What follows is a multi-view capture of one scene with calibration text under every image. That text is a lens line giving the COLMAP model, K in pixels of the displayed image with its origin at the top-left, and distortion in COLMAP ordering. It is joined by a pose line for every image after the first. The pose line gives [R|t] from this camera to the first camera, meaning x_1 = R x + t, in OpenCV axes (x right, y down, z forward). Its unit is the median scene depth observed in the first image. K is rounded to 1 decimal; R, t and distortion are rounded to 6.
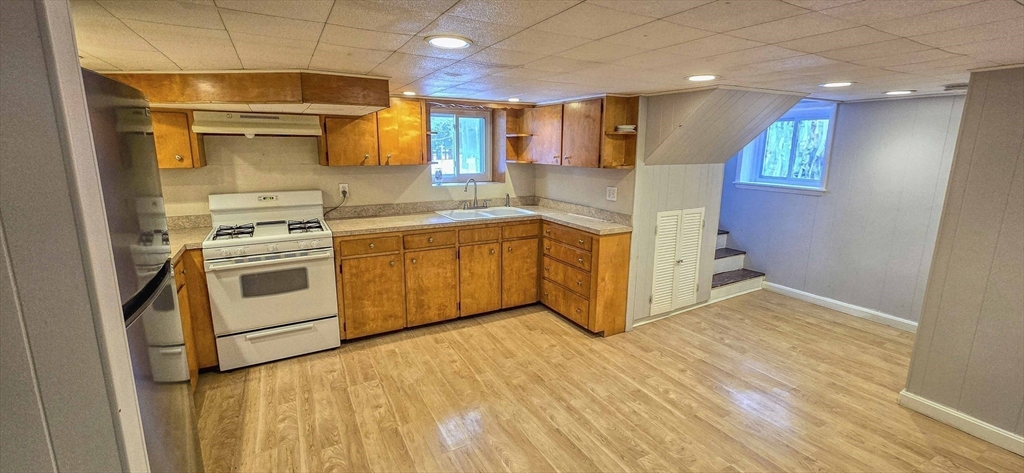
lens RADIAL K [[422.0, 0, 510.4], [0, 422.0, 234.6], [0, 0, 1]] dist [-0.015048, 0.000002]
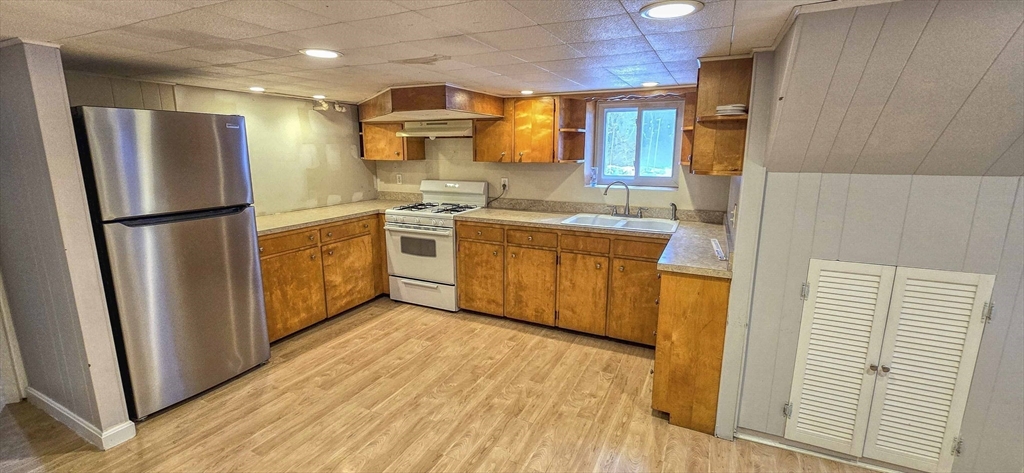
lens RADIAL K [[422.0, 0, 508.4], [0, 422.0, 231.6], [0, 0, 1]] dist [-0.015048, 0.000002]
pose [[0.564483, 0.152833, -0.811172, 0.603394], [-0.161978, 0.984113, 0.072699, -0.068859], [0.809396, 0.090355, 0.580271, 0.392065]]
